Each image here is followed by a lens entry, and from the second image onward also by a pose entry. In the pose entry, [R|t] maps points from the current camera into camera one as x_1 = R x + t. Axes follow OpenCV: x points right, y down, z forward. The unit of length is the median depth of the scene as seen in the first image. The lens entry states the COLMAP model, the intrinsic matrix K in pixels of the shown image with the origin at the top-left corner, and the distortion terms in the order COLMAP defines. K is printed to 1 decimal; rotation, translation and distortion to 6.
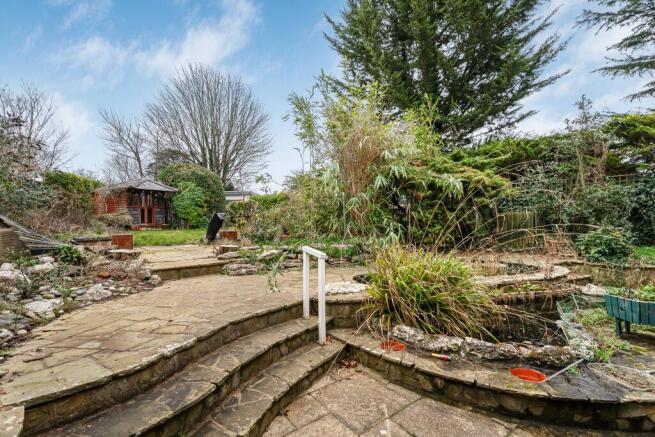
lens RADIAL K [[303.4, 0, 324.7], [0, 303.4, 222.0], [0, 0, 1]] dist [-0.000627, -0.000015]
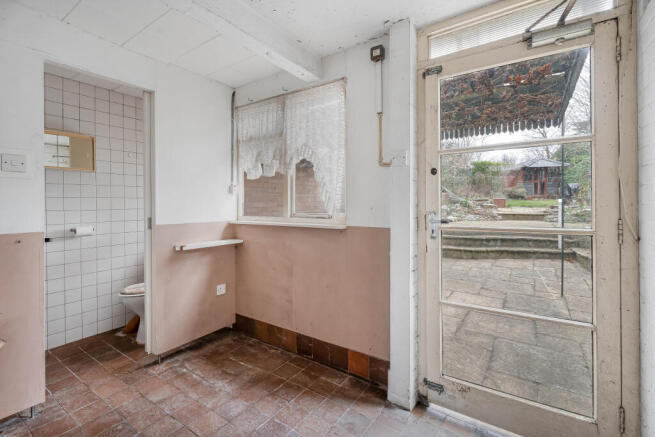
lens RADIAL K [[292.7, 0, 328.2], [0, 292.7, 210.5], [0, 0, 1]] dist [0.000253, -0.000089]
pose [[0.328177, 0.040879, -0.943731, 0.246467], [0.001549, 0.999039, 0.043814, 0.015178], [0.944615, -0.015841, 0.327798, -0.193365]]
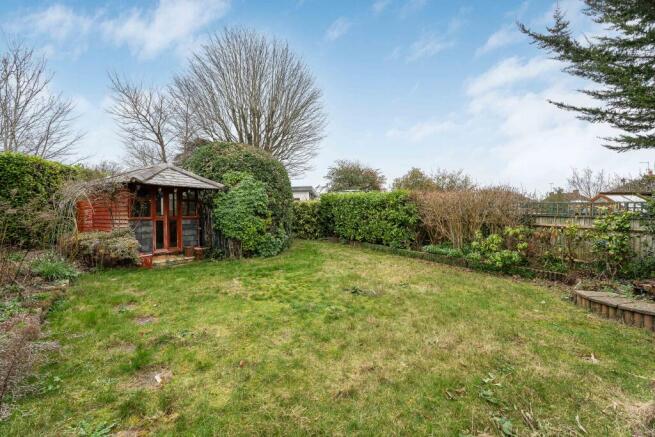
lens RADIAL K [[292.7, 0, 328.2], [0, 292.7, 210.5], [0, 0, 1]] dist [0.000253, -0.000089]
pose [[0.998977, 0.008131, -0.044492, -0.265699], [-0.008612, 0.999906, -0.010633, -0.056331], [0.044401, 0.011005, 0.998953, 0.470669]]
